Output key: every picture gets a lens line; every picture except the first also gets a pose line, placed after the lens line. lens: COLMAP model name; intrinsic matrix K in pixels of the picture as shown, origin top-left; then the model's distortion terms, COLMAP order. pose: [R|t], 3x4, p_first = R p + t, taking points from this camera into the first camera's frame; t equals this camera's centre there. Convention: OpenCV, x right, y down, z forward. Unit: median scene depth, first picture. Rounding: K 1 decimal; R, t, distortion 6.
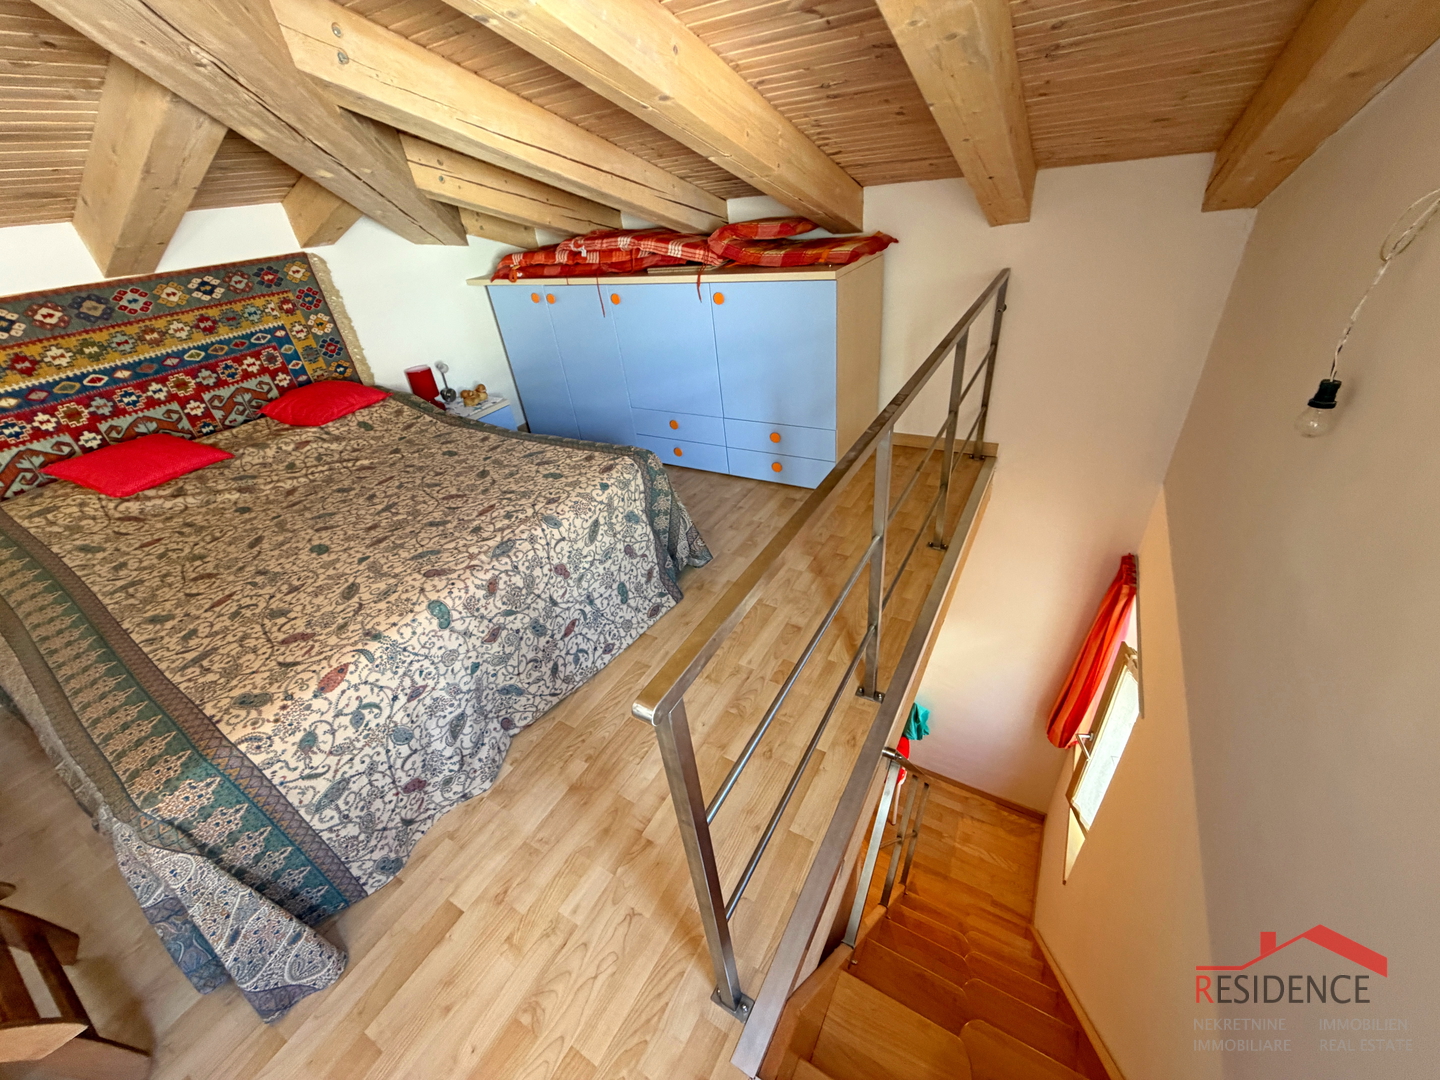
lens RADIAL K [[573.1, 0, 716.2], [0, 573.1, 537.1], [0, 0, 1]] dist [-0.000615, 0.000415]
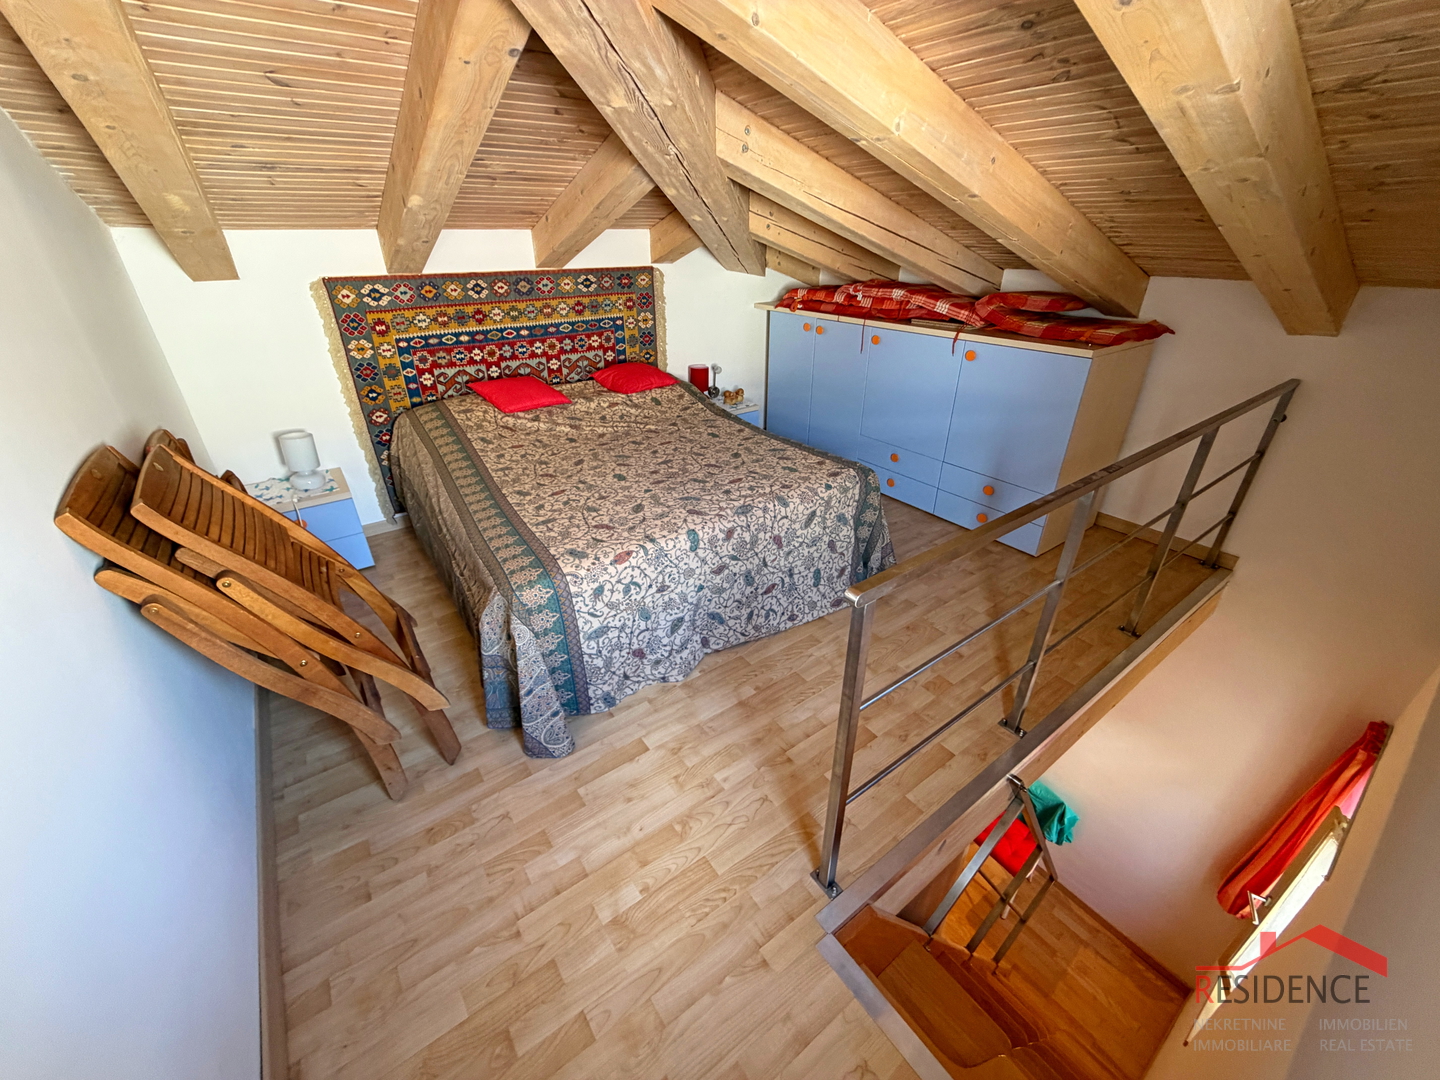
lens RADIAL K [[573.1, 0, 716.2], [0, 573.1, 537.1], [0, 0, 1]] dist [-0.000615, 0.000415]
pose [[0.910767, 0.275006, -0.308017, -0.007549], [-0.290555, 0.956846, -0.004835, 0.082353], [0.293396, 0.093900, 0.951368, -0.201267]]
